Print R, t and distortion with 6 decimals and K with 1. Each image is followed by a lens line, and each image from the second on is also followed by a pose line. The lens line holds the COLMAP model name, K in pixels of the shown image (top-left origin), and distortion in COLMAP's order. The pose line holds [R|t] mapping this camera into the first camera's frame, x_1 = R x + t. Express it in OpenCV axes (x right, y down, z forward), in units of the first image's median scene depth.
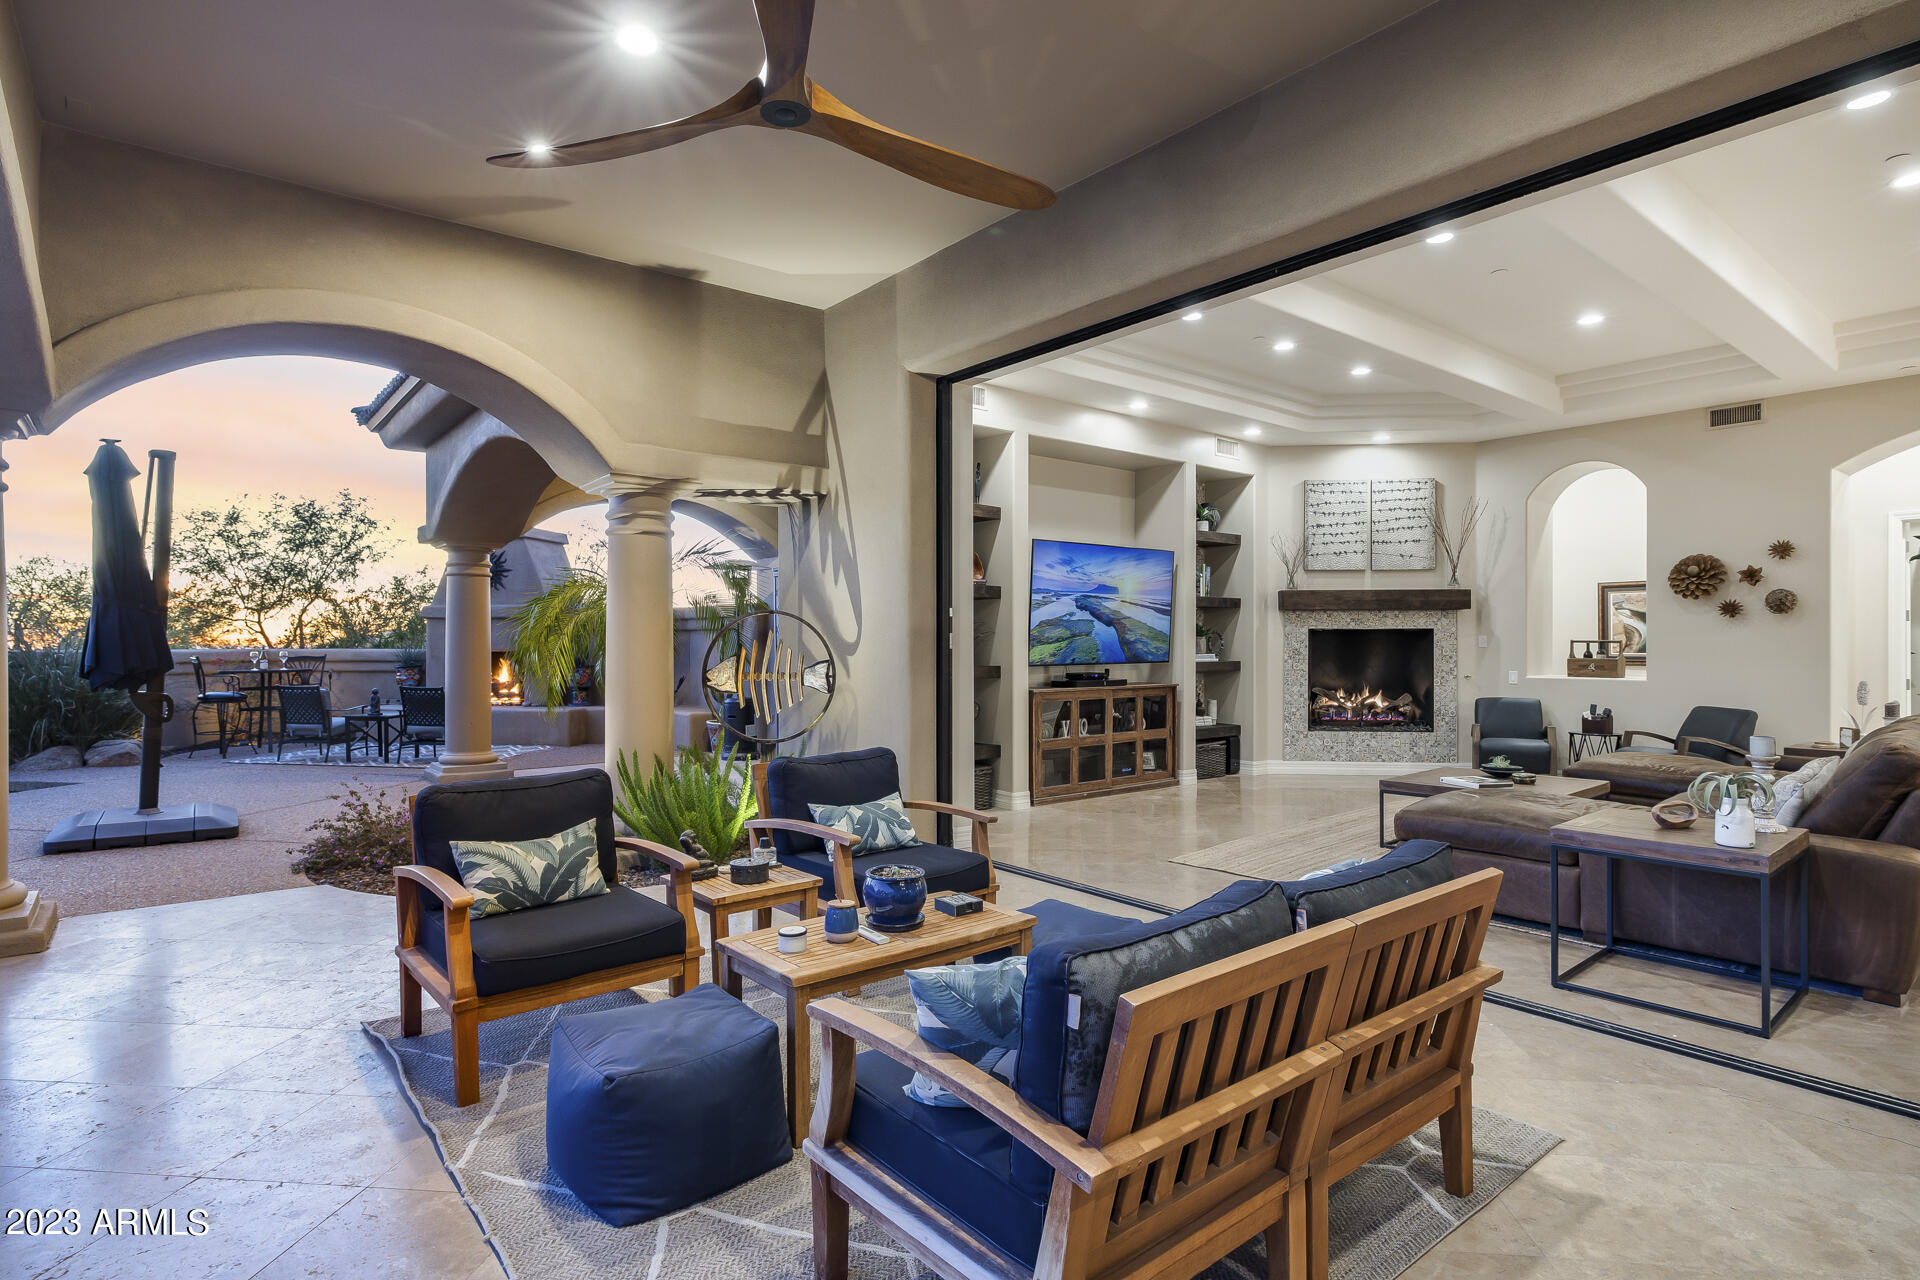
lens RADIAL K [[986.5, 0, 955.0], [0, 986.5, 632.4], [0, 0, 1]] dist [0.000080, 0.000478]
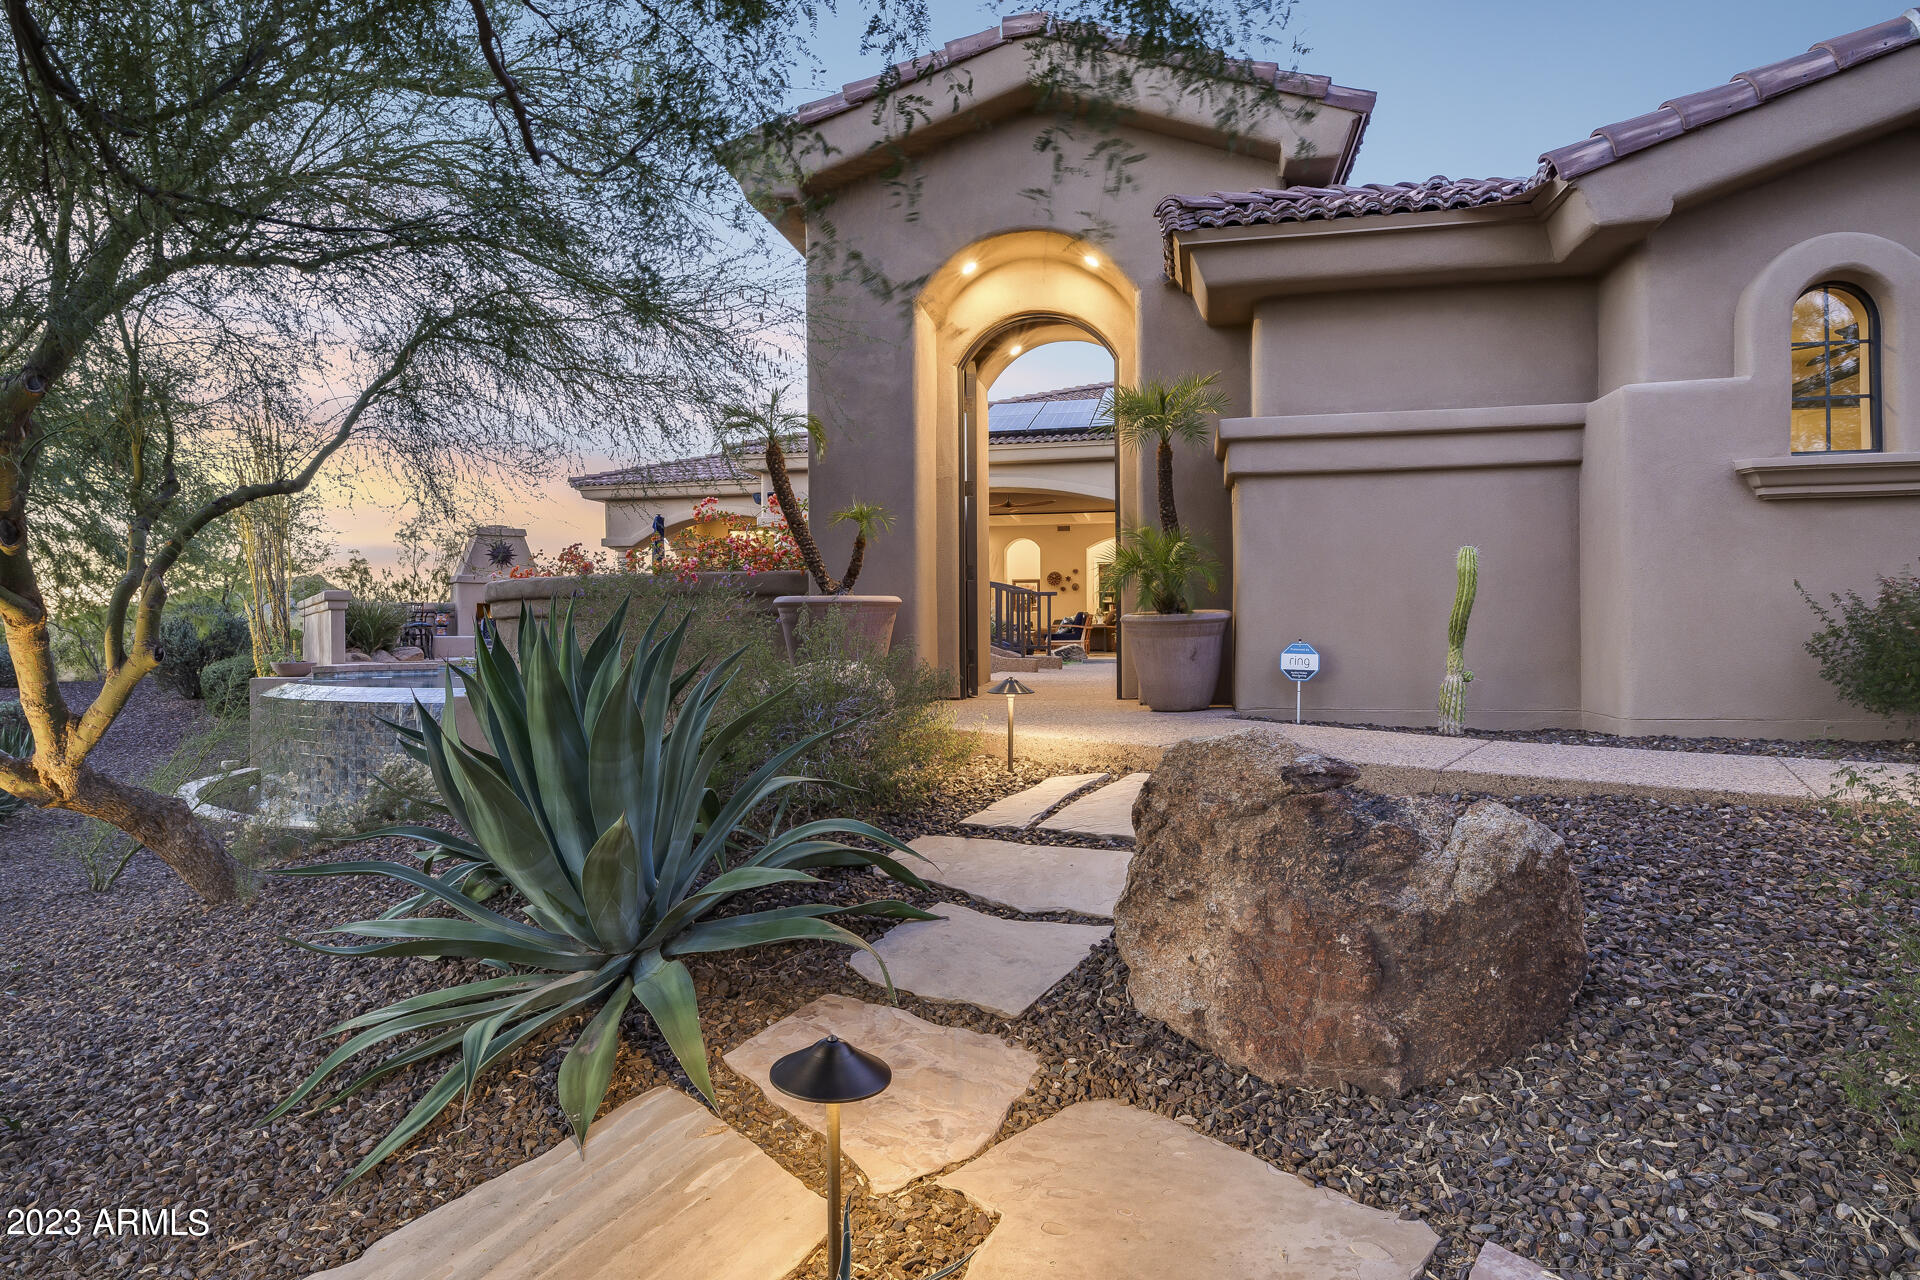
lens RADIAL K [[1147.1, 0, 960.0], [0, 1147.1, 640.0], [0, 0, 1]] dist [0.000163, -0.000191]
pose [[0.766038, -0.008451, 0.642740, -1.560606], [0.001670, 0.999936, 0.011156, 0.083129], [-0.642793, -0.007473, 0.766003, -1.372373]]
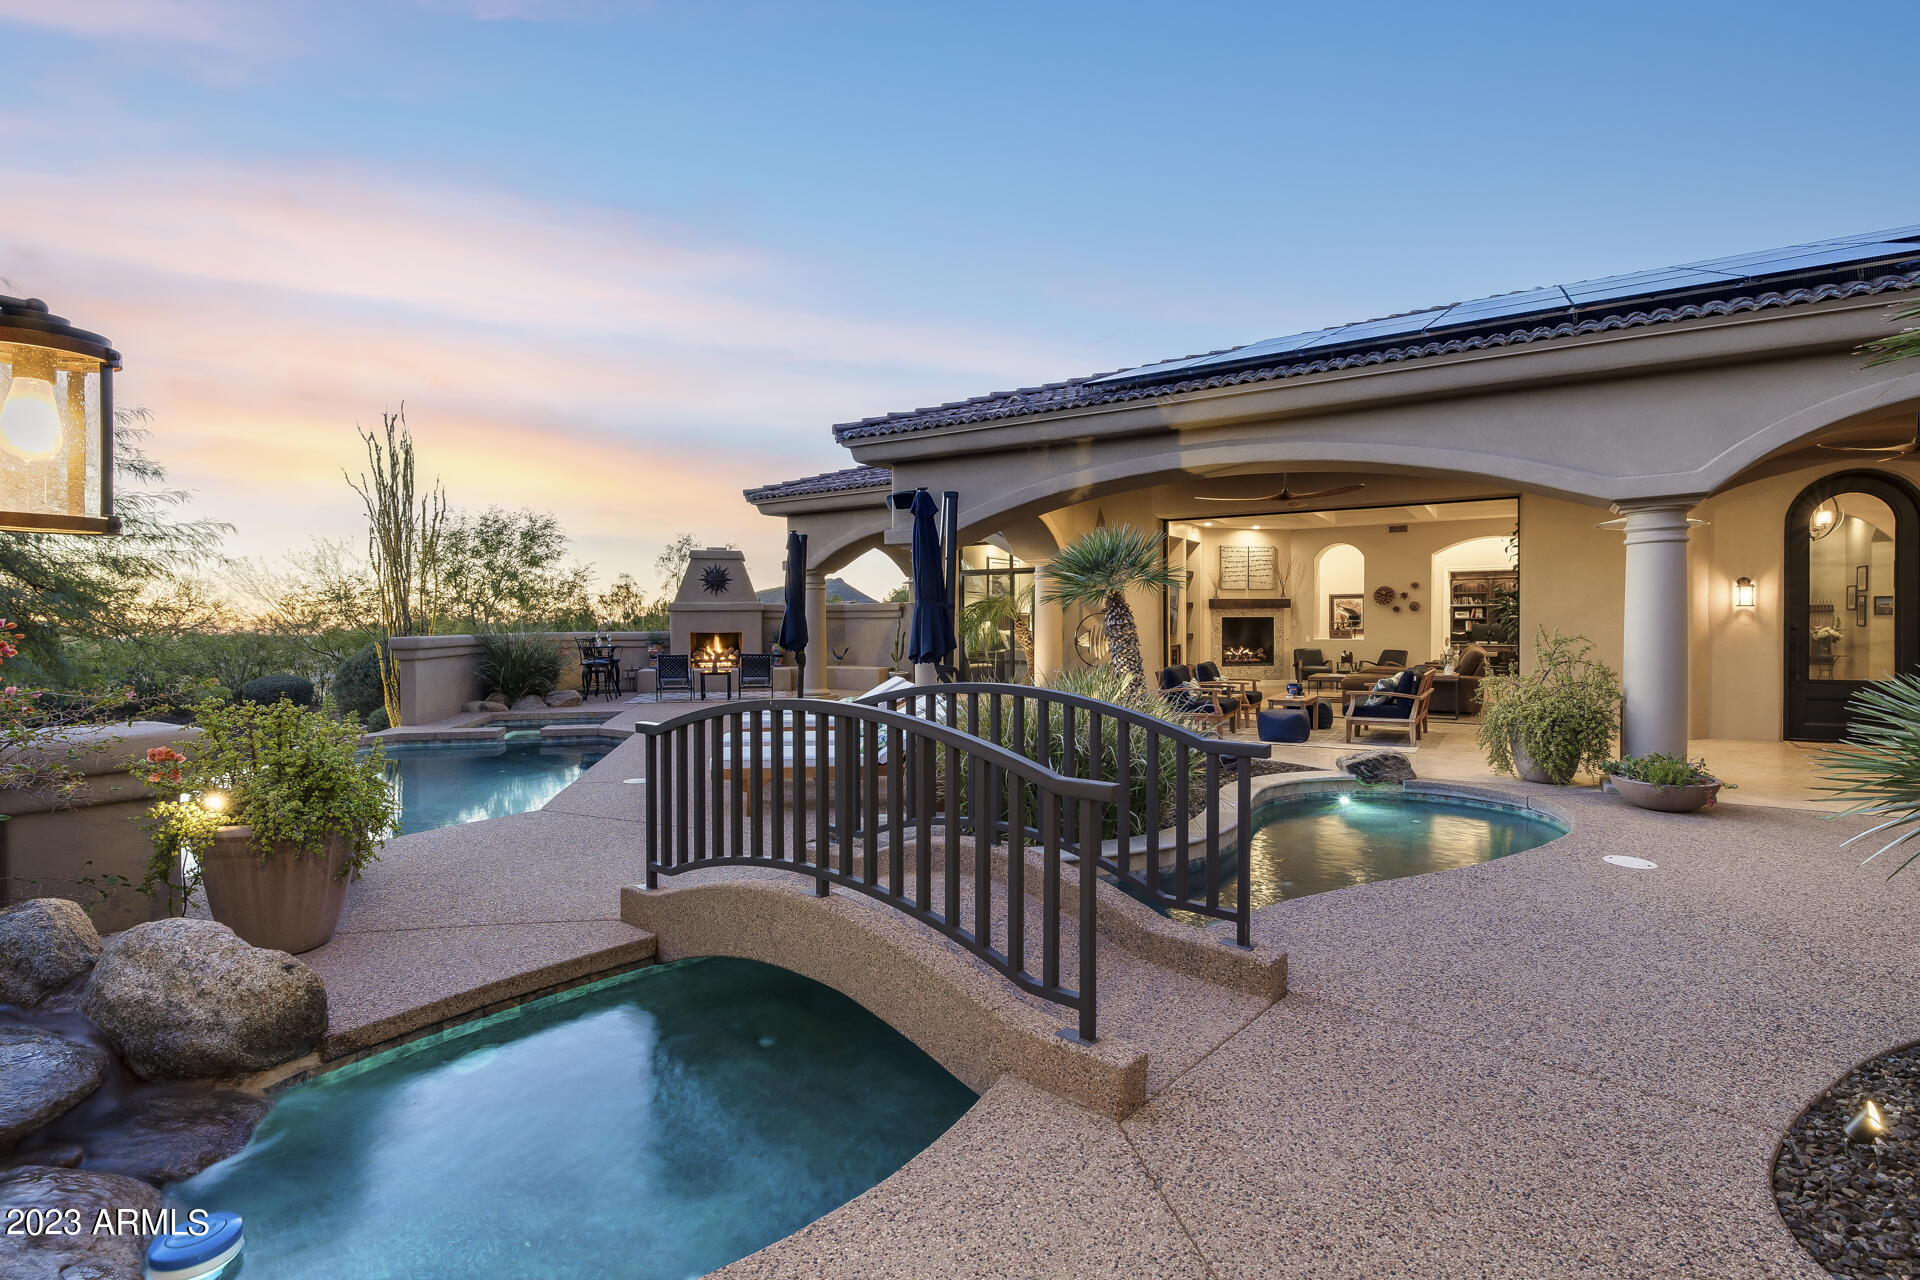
lens RADIAL K [[917.2, 0, 957.1], [0, 917.2, 633.7], [0, 0, 1]] dist [-0.002930, 0.001886]
pose [[0.949088, -0.008472, 0.314897, -0.792014], [0.002036, 0.999782, 0.020762, -0.010332], [-0.315004, -0.019064, 0.948899, -0.667471]]
